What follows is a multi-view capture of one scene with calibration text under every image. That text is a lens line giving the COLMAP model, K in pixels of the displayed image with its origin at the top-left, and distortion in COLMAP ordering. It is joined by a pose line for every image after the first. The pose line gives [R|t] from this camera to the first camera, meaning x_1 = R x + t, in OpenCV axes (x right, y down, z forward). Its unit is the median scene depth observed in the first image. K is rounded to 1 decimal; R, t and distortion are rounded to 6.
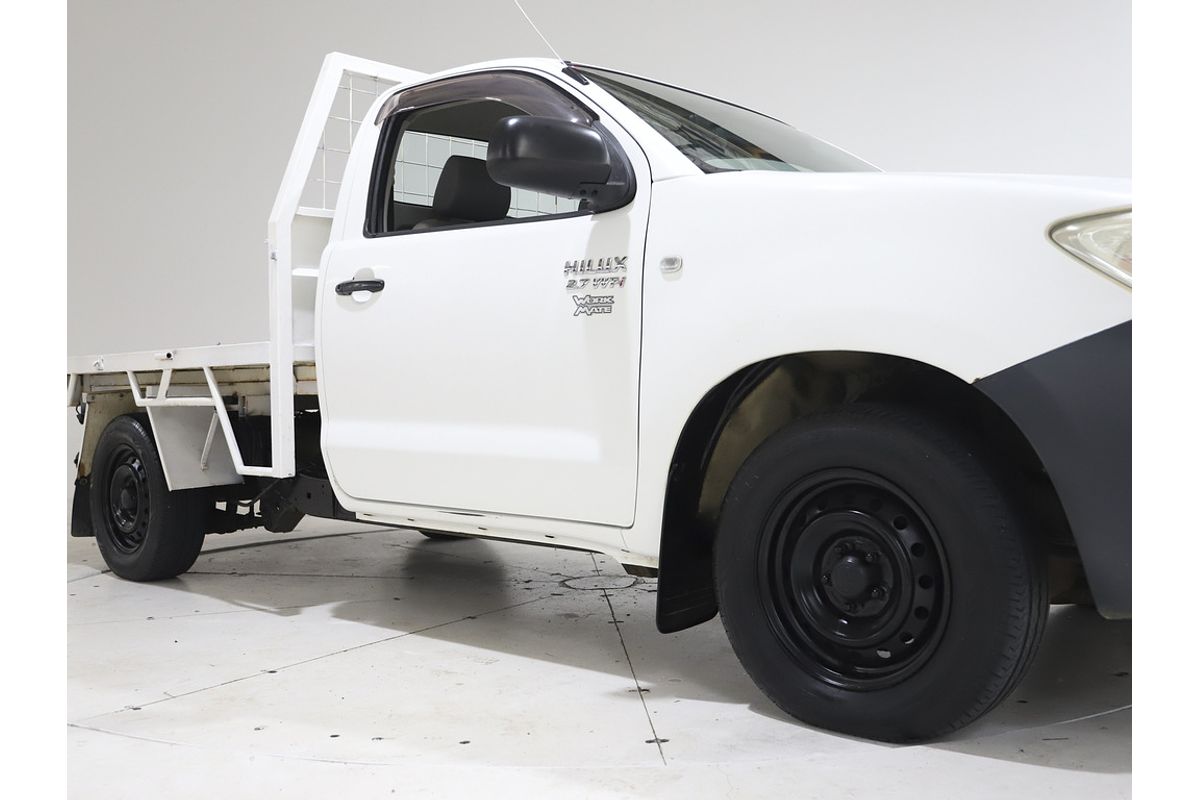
lens RADIAL K [[1157.2, 0, 600.0], [0, 1157.2, 400.0], [0, 0, 1]] dist [-0.058245, -0.004324]
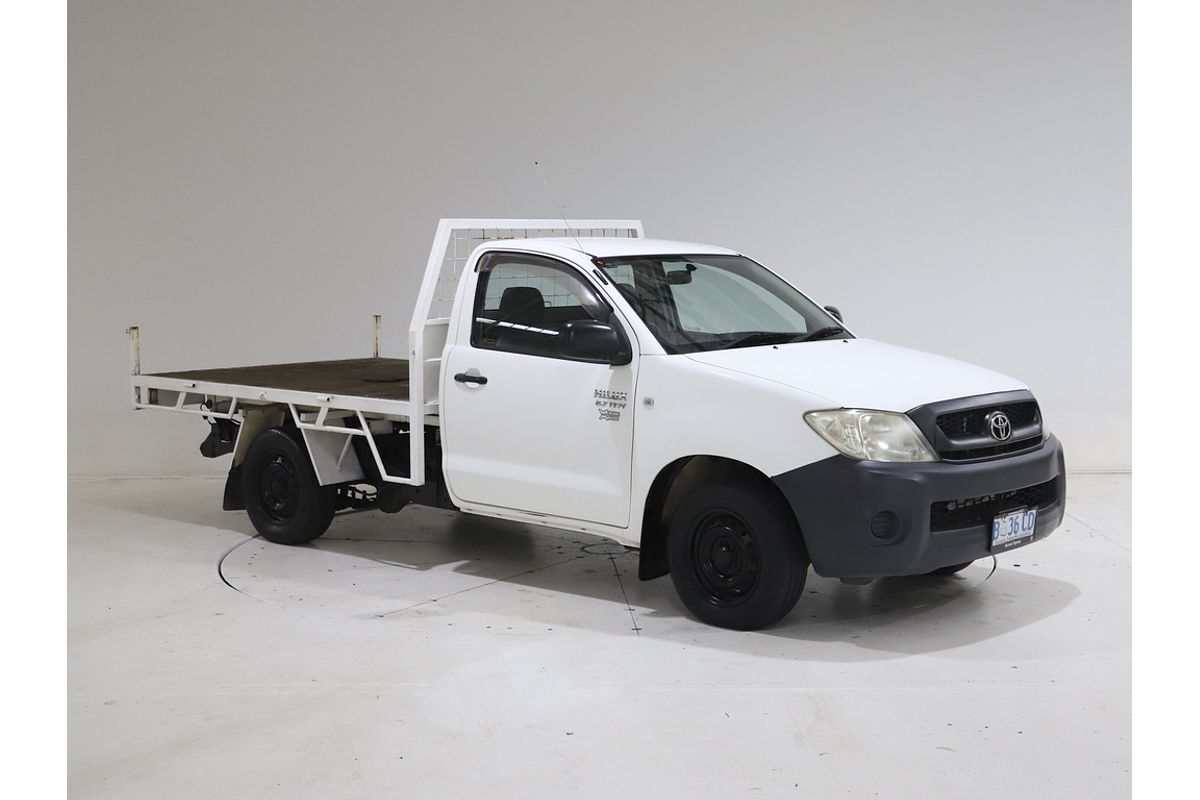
lens RADIAL K [[1455.9, 0, 600.0], [0, 1455.9, 400.0], [0, 0, 1]] dist [-0.003777, 0.006349]
pose [[0.999898, 0.014312, -0.000040, -0.017421], [-0.014277, 0.997597, 0.067796, -0.218496], [0.001010, -0.067789, 0.997699, -1.166690]]
